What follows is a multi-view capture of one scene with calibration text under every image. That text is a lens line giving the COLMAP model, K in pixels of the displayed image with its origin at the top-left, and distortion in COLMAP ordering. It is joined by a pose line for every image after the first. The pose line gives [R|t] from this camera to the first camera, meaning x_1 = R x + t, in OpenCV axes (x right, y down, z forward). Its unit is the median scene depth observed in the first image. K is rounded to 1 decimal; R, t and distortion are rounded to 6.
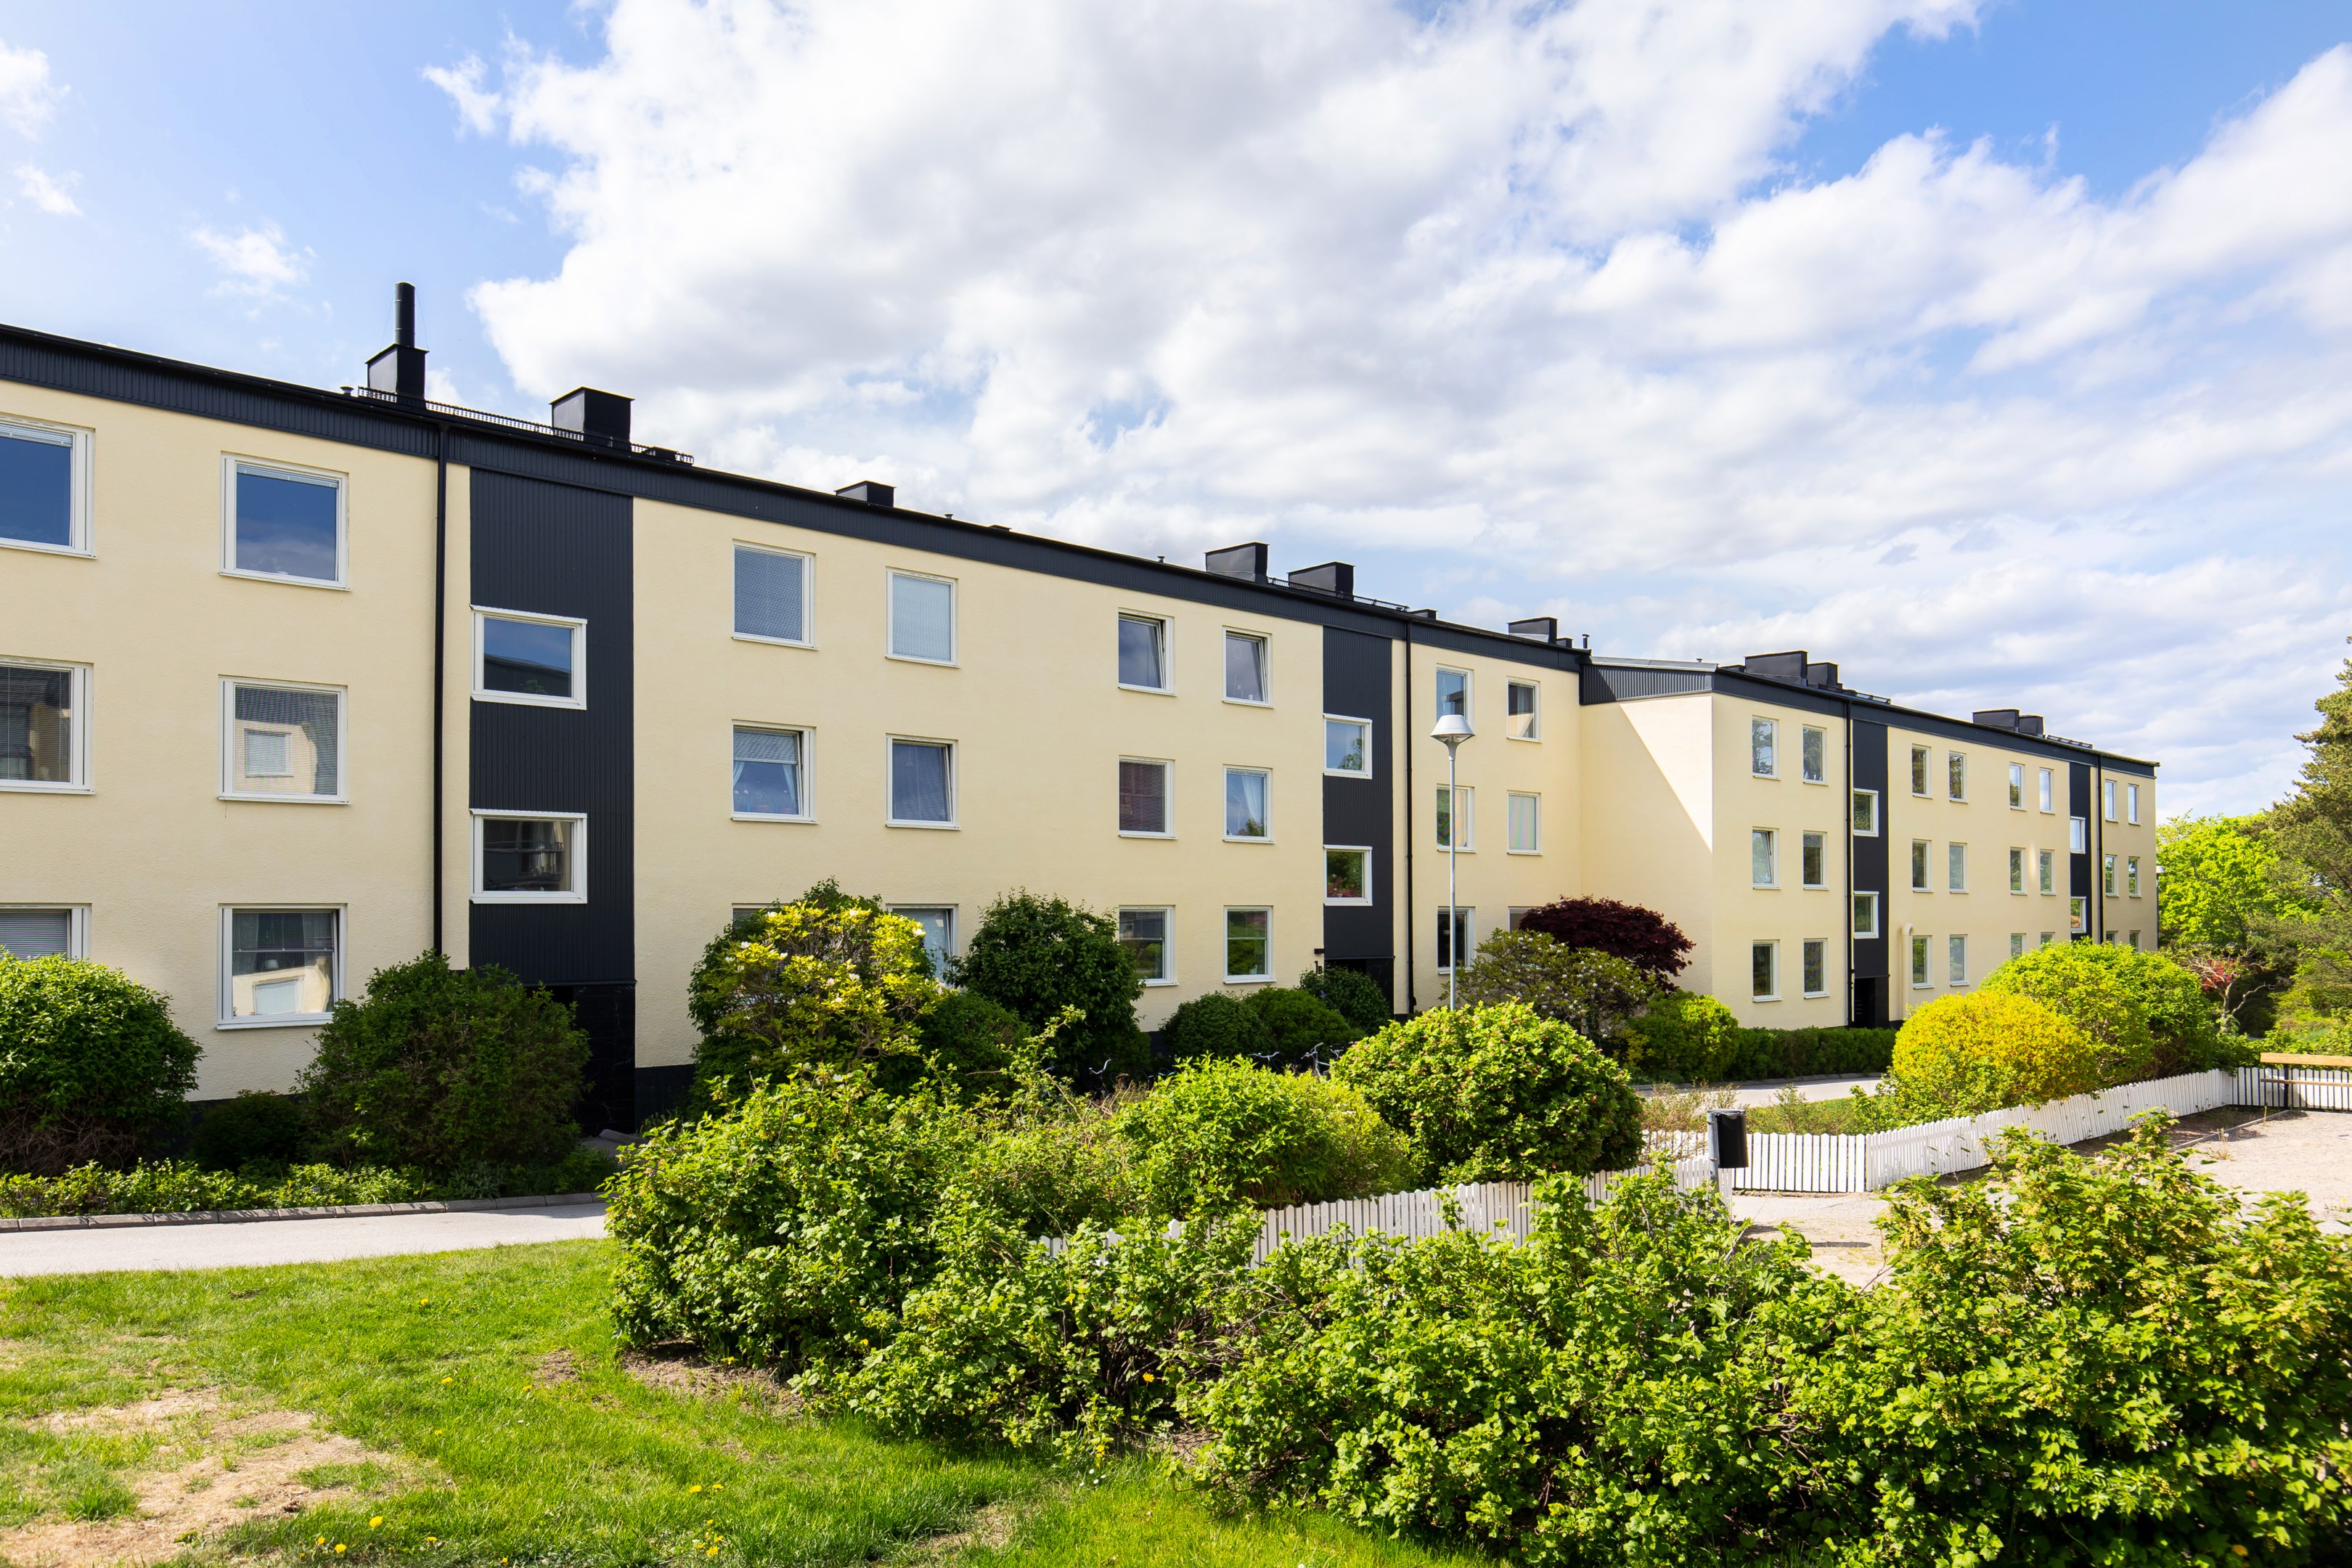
lens RADIAL K [[1637.6, 0, 1181.7], [0, 1637.6, 891.5], [0, 0, 1]] dist [0.001188, -0.000881]
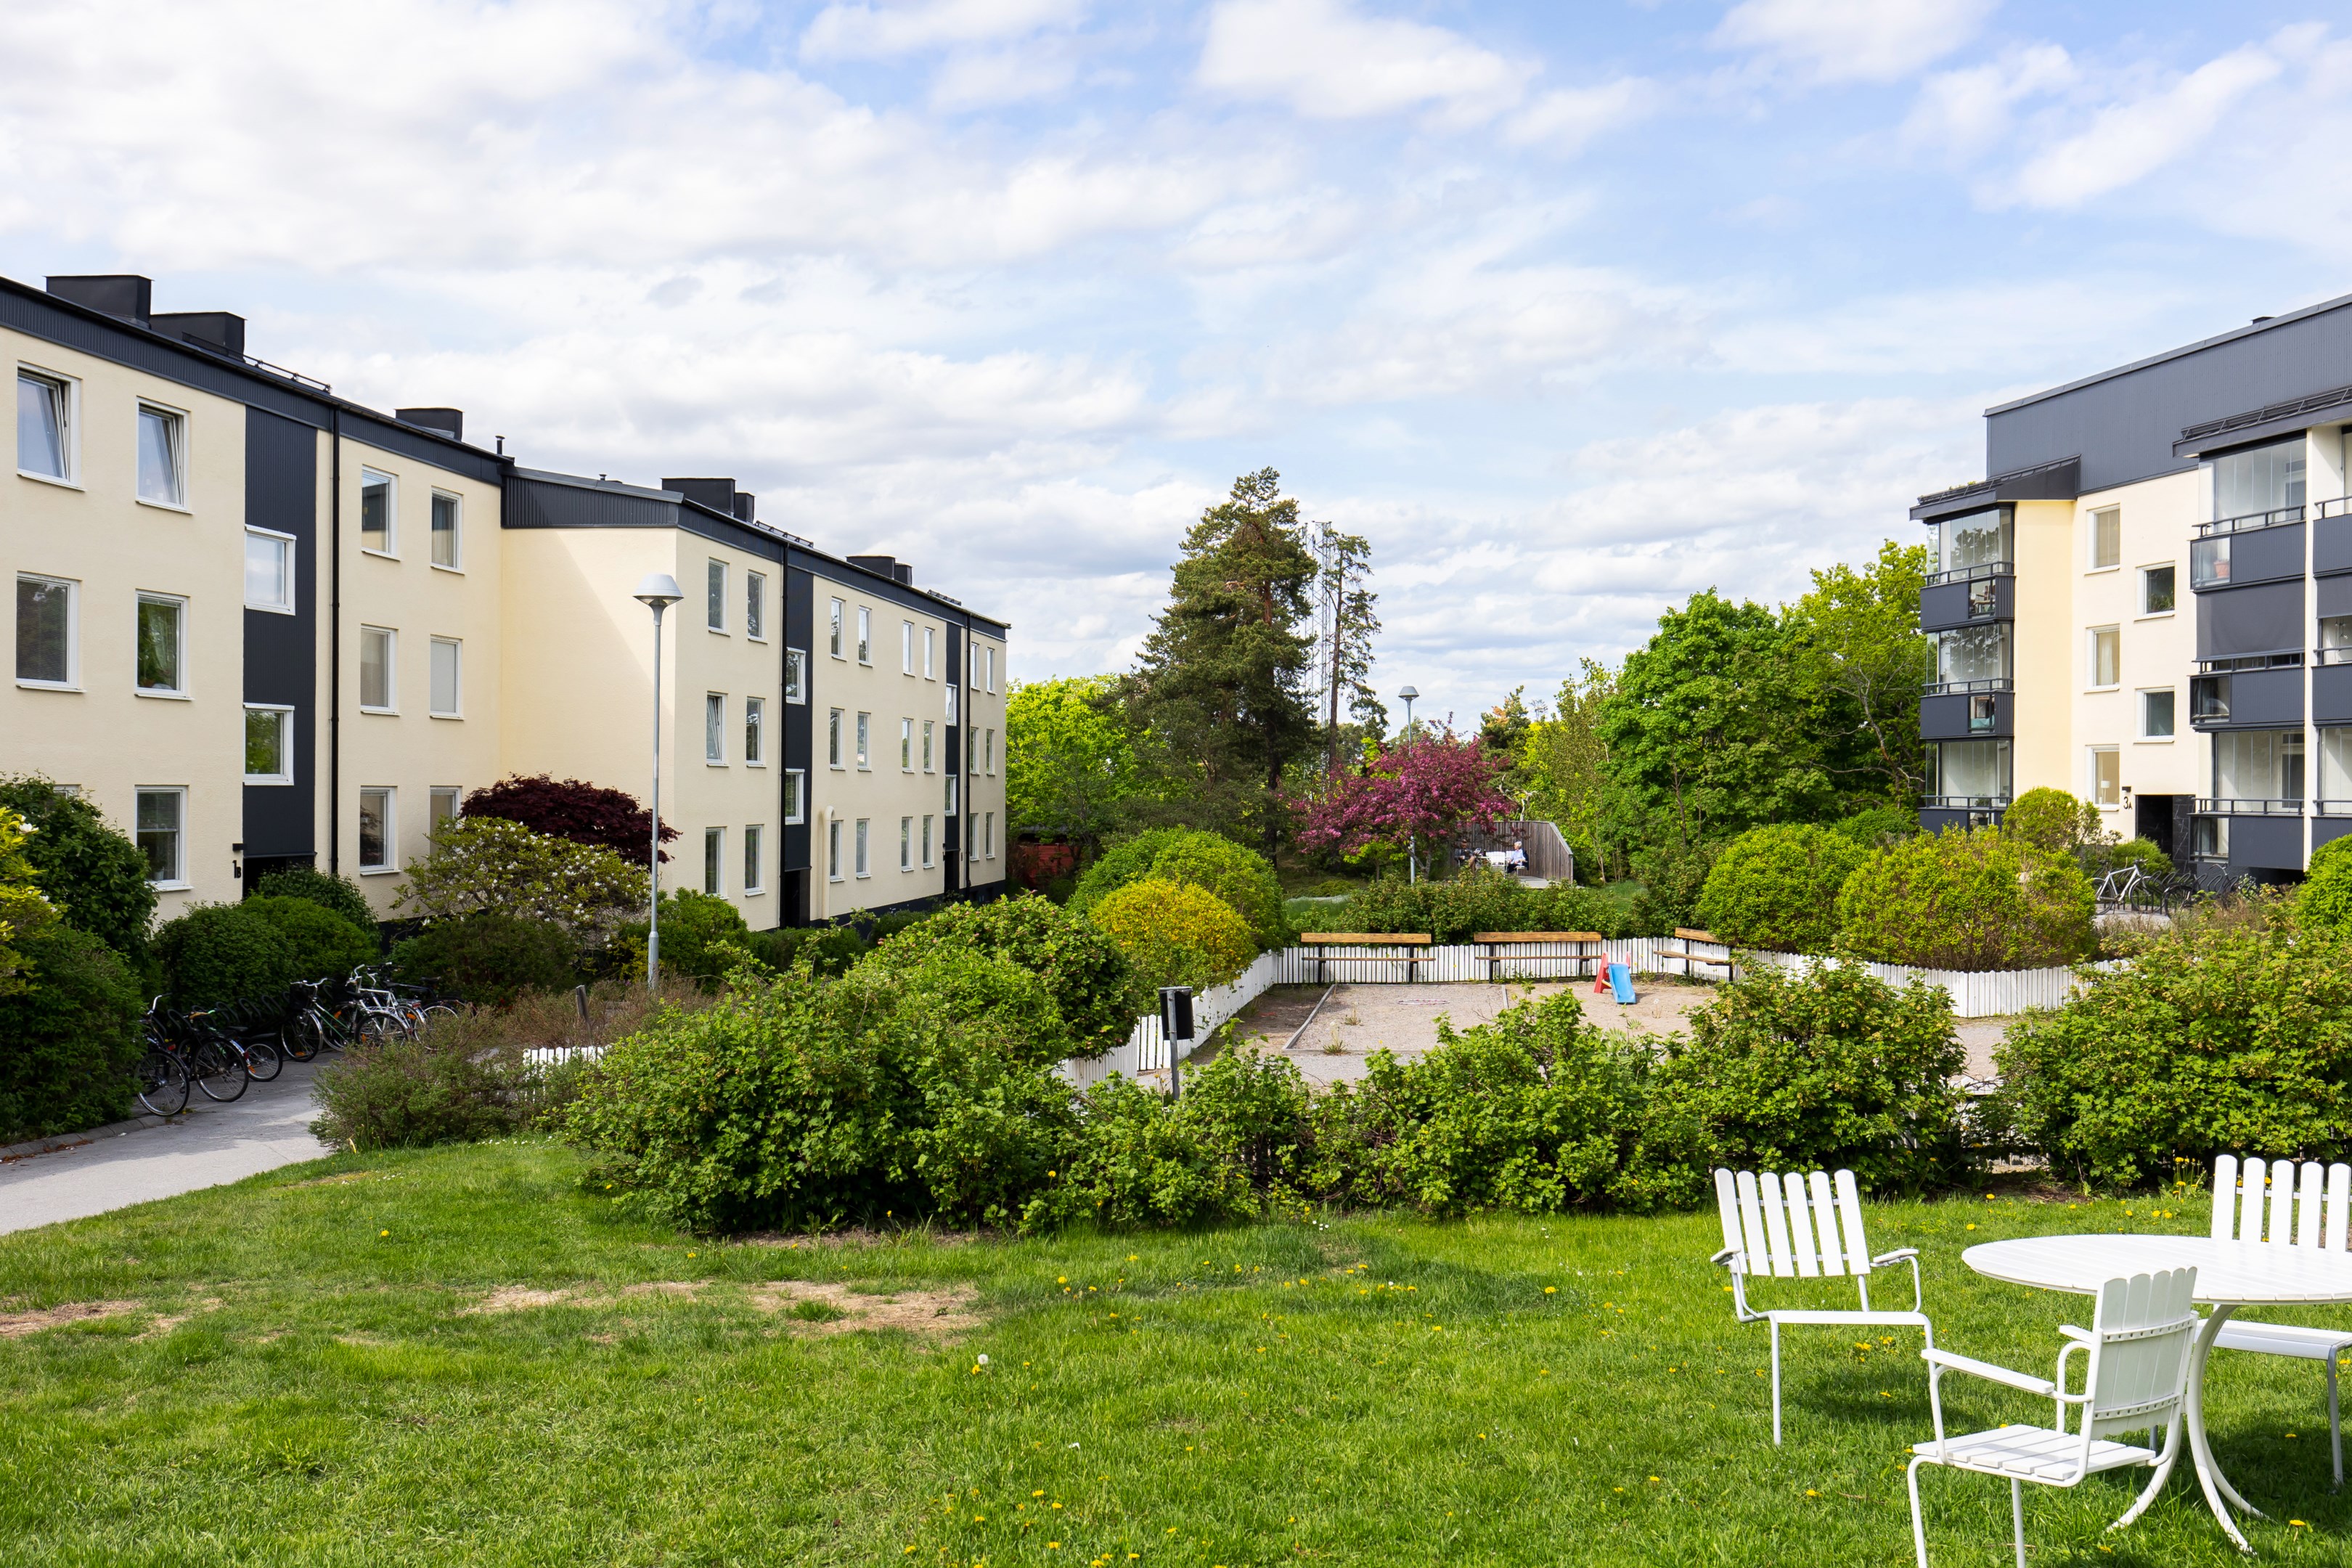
lens RADIAL K [[2377.5, 0, 1176.2], [0, 2377.5, 786.4], [0, 0, 1]] dist [0.014409, 0.000000]
pose [[0.767658, 0.004326, 0.640846, -0.255239], [-0.013906, 0.999854, 0.009908, -0.006706], [-0.640709, -0.016517, 0.767606, -0.084070]]
